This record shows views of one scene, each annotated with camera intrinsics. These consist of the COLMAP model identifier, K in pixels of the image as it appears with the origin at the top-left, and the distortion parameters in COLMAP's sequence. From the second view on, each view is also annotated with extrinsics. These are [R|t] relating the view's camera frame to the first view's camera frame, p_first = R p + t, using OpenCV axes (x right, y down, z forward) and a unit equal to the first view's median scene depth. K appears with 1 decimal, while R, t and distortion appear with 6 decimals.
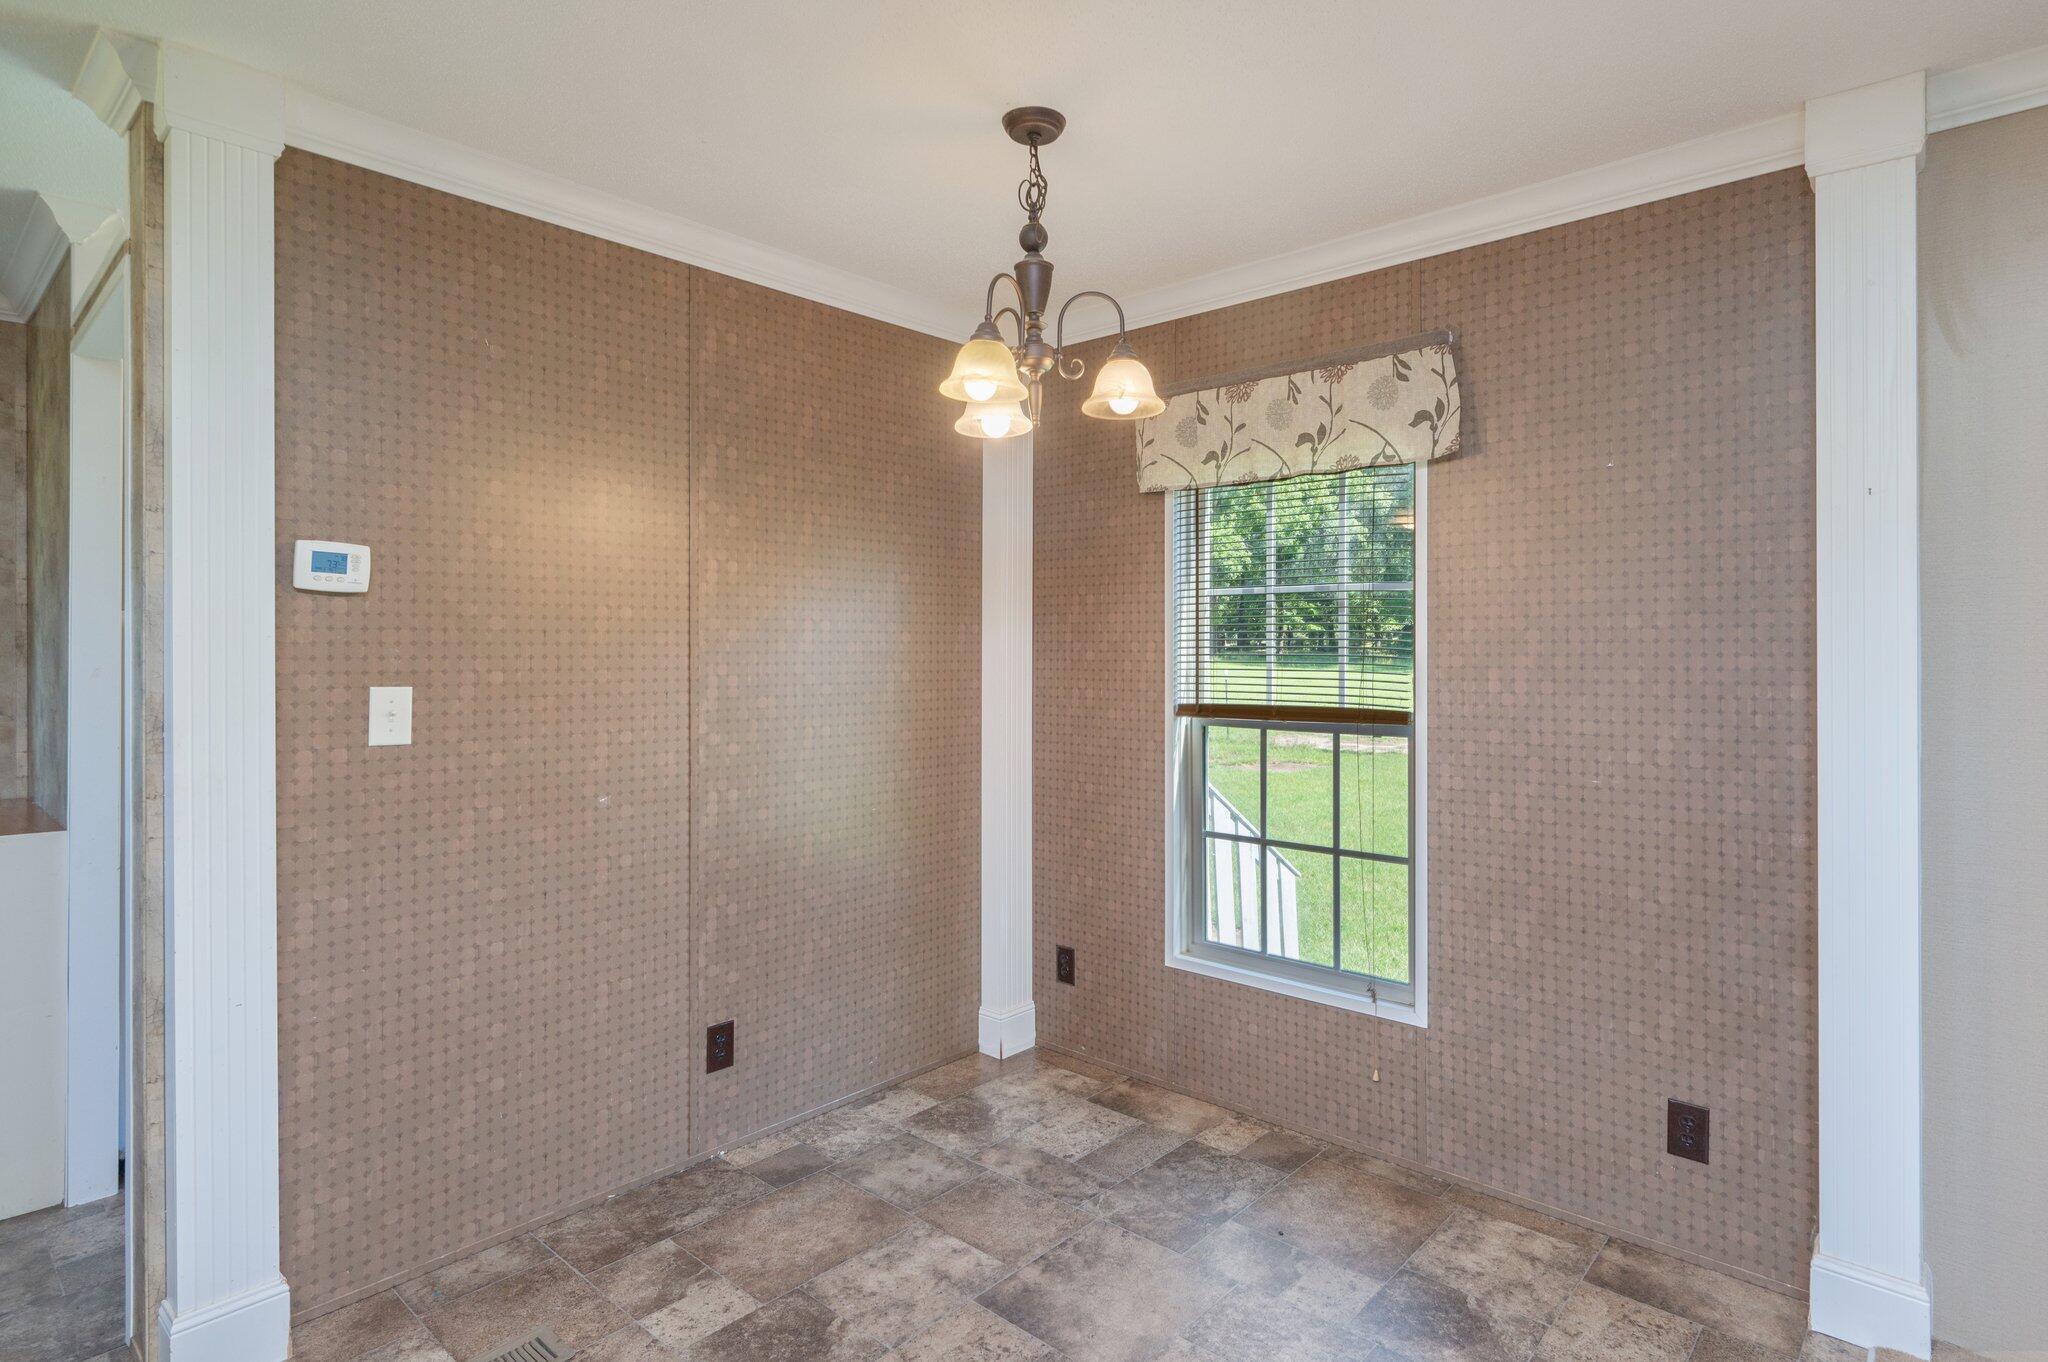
lens RADIAL K [[1048.3, 0, 1029.1], [0, 1048.3, 648.1], [0, 0, 1]] dist [0.003476, -0.001527]
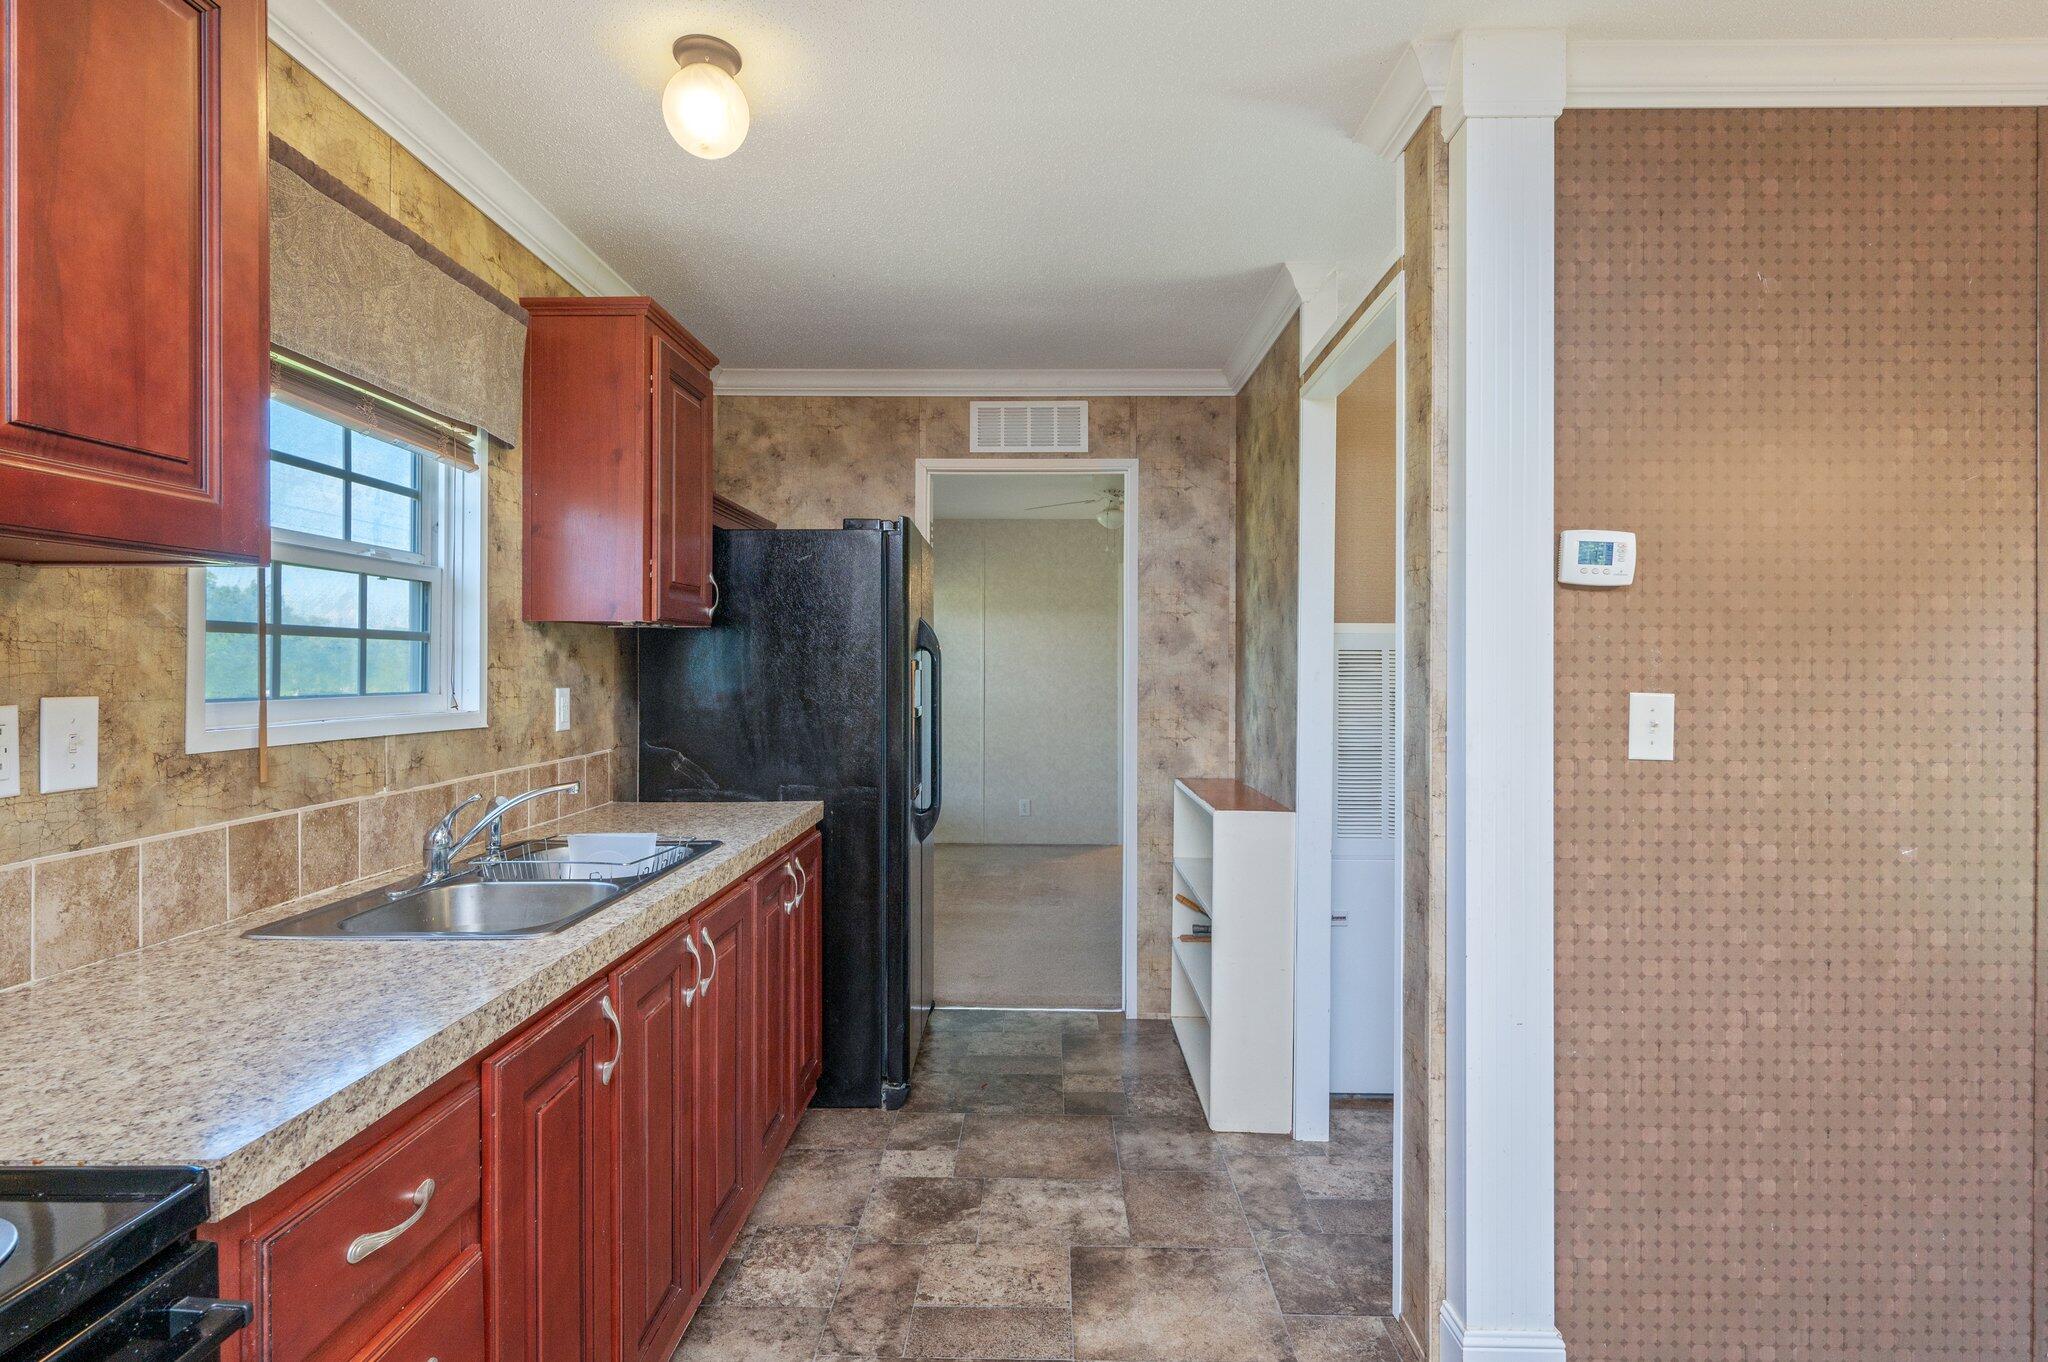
lens RADIAL K [[1018.5, 0, 1033.2], [0, 1018.5, 665.4], [0, 0, 1]] dist [-0.001107, -0.000359]
pose [[0.653901, 0.003173, -0.756574, -0.271783], [-0.007252, 0.999972, -0.002074, 0.017346], [0.756546, 0.006843, 0.653905, 0.051359]]
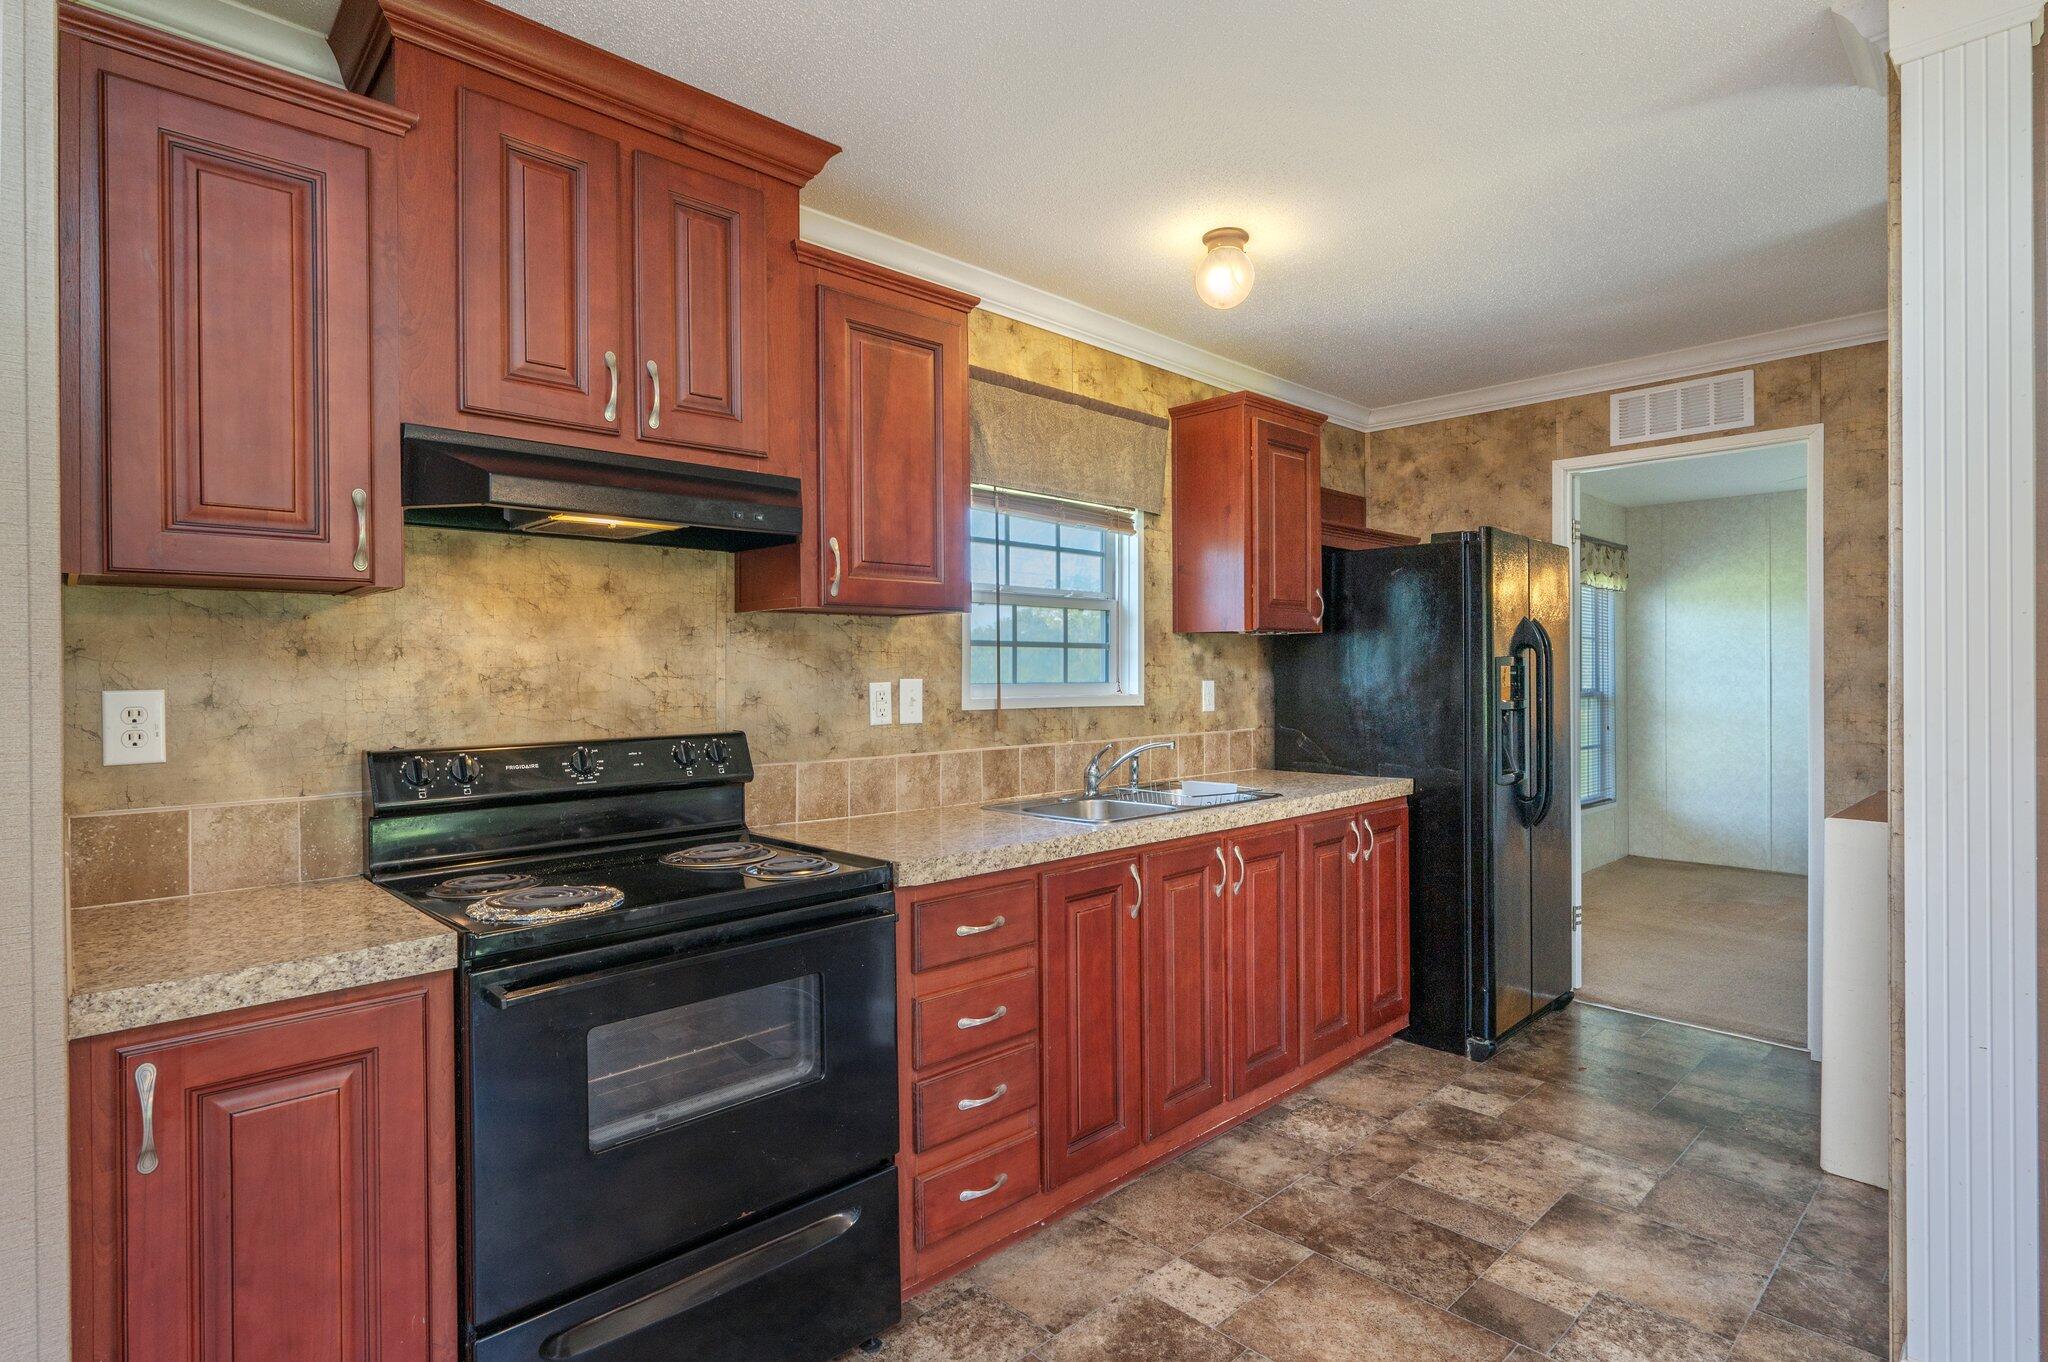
lens RADIAL K [[1048.3, 0, 1036.3], [0, 1048.3, 664.3], [0, 0, 1]] dist [0.003476, -0.001527]
pose [[-0.065699, -0.004756, -0.997828, 0.129171], [0.000508, 0.999988, -0.004799, 0.026270], [0.997839, -0.000822, -0.065696, 0.231554]]
